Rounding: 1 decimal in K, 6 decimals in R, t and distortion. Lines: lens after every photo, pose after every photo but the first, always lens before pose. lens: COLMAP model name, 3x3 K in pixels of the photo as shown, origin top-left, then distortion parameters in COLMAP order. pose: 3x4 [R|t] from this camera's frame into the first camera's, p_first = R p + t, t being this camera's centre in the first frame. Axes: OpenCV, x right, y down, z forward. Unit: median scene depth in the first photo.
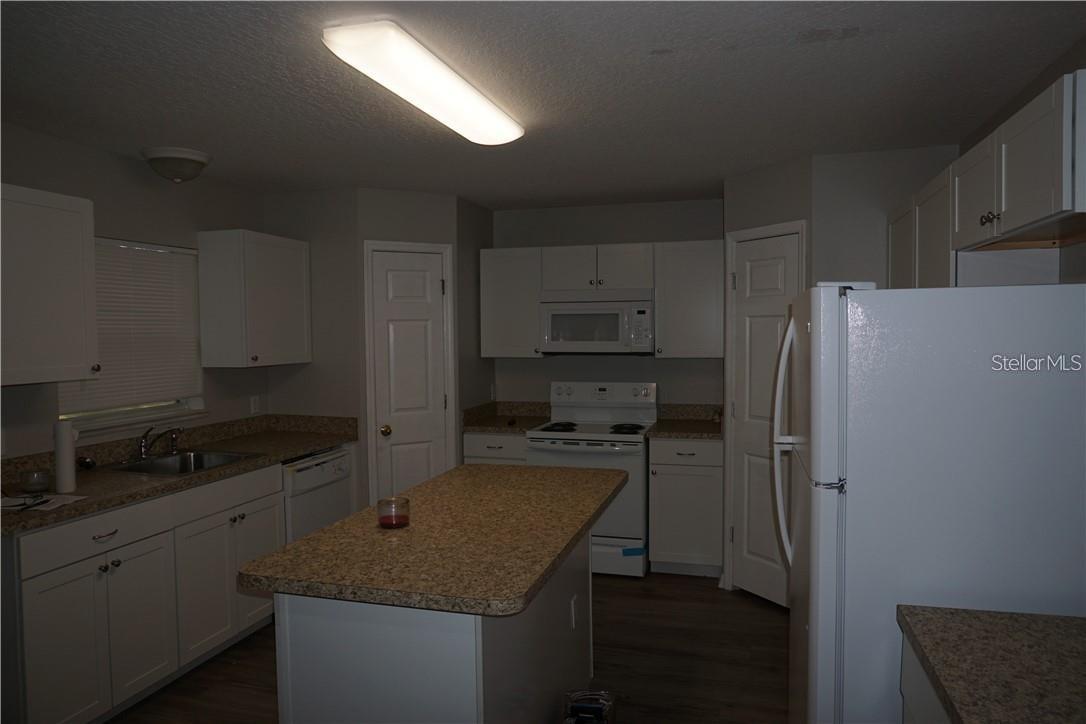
lens RADIAL K [[711.2, 0, 548.8], [0, 711.2, 365.6], [0, 0, 1]] dist [-0.071882, 0.041740]
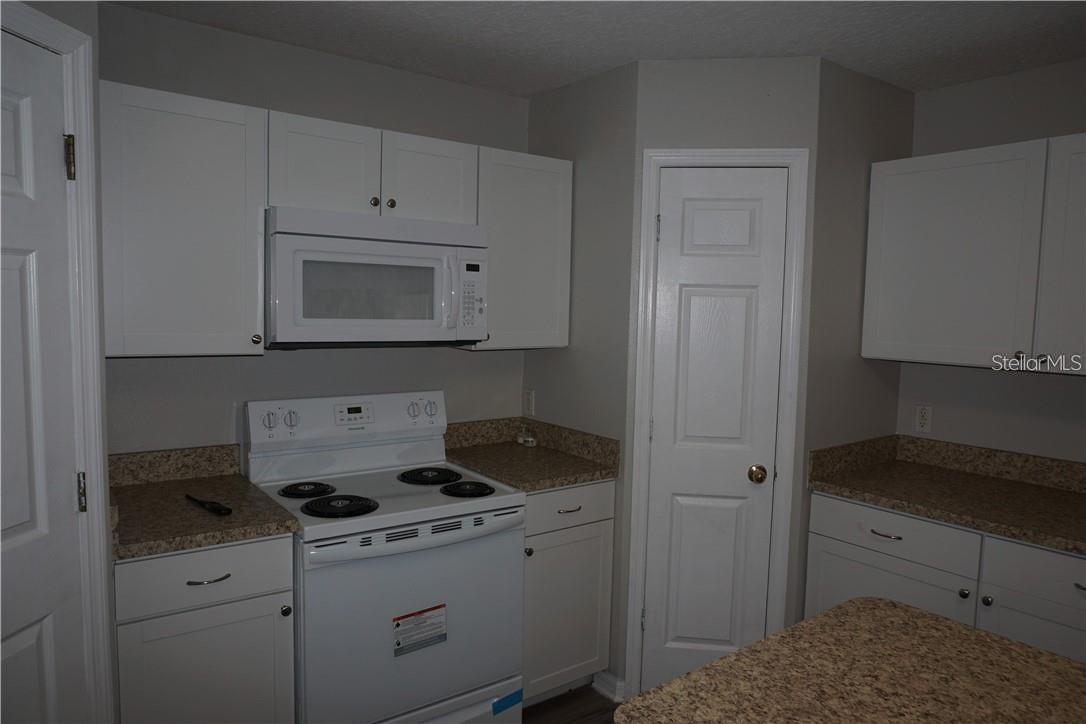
lens RADIAL K [[711.2, 0, 548.8], [0, 711.2, 365.6], [0, 0, 1]] dist [-0.071882, 0.041740]
pose [[0.605031, -0.044531, 0.794956, -0.281106], [0.011414, 0.998817, 0.047264, -0.024994], [-0.796120, -0.019522, 0.604823, 0.631304]]
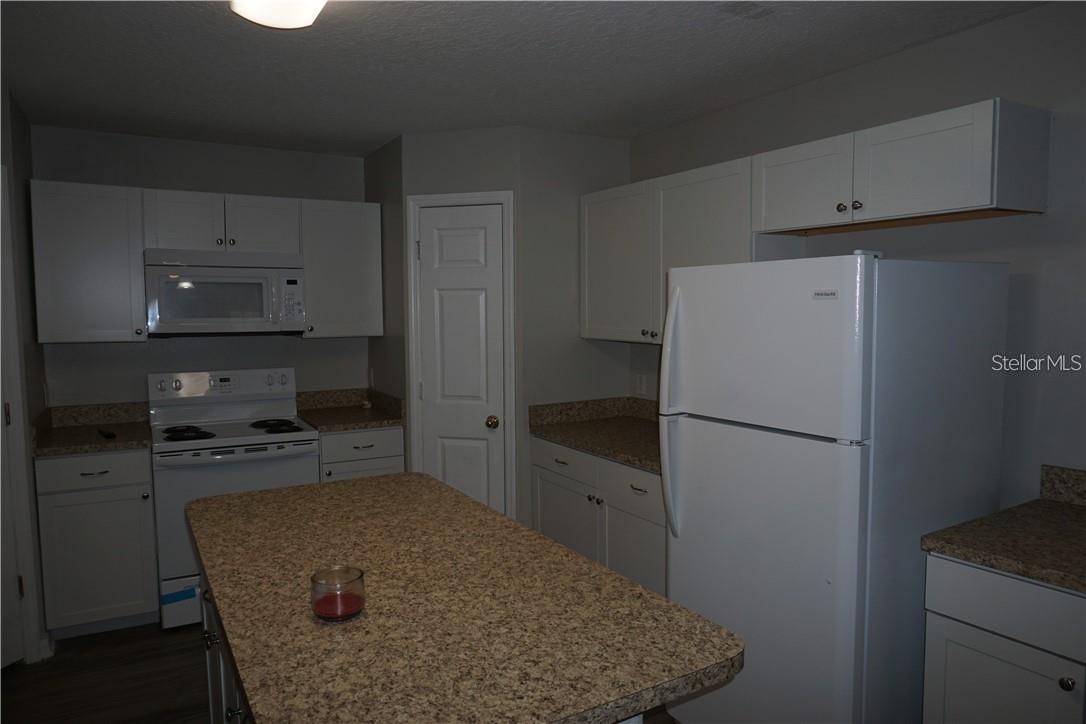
lens RADIAL K [[711.2, 0, 548.8], [0, 711.2, 365.6], [0, 0, 1]] dist [-0.071882, 0.041740]
pose [[0.687632, -0.051964, 0.724198, -0.265131], [0.031203, 0.998629, 0.042028, -0.003821], [-0.725389, -0.006303, 0.688311, 0.229782]]
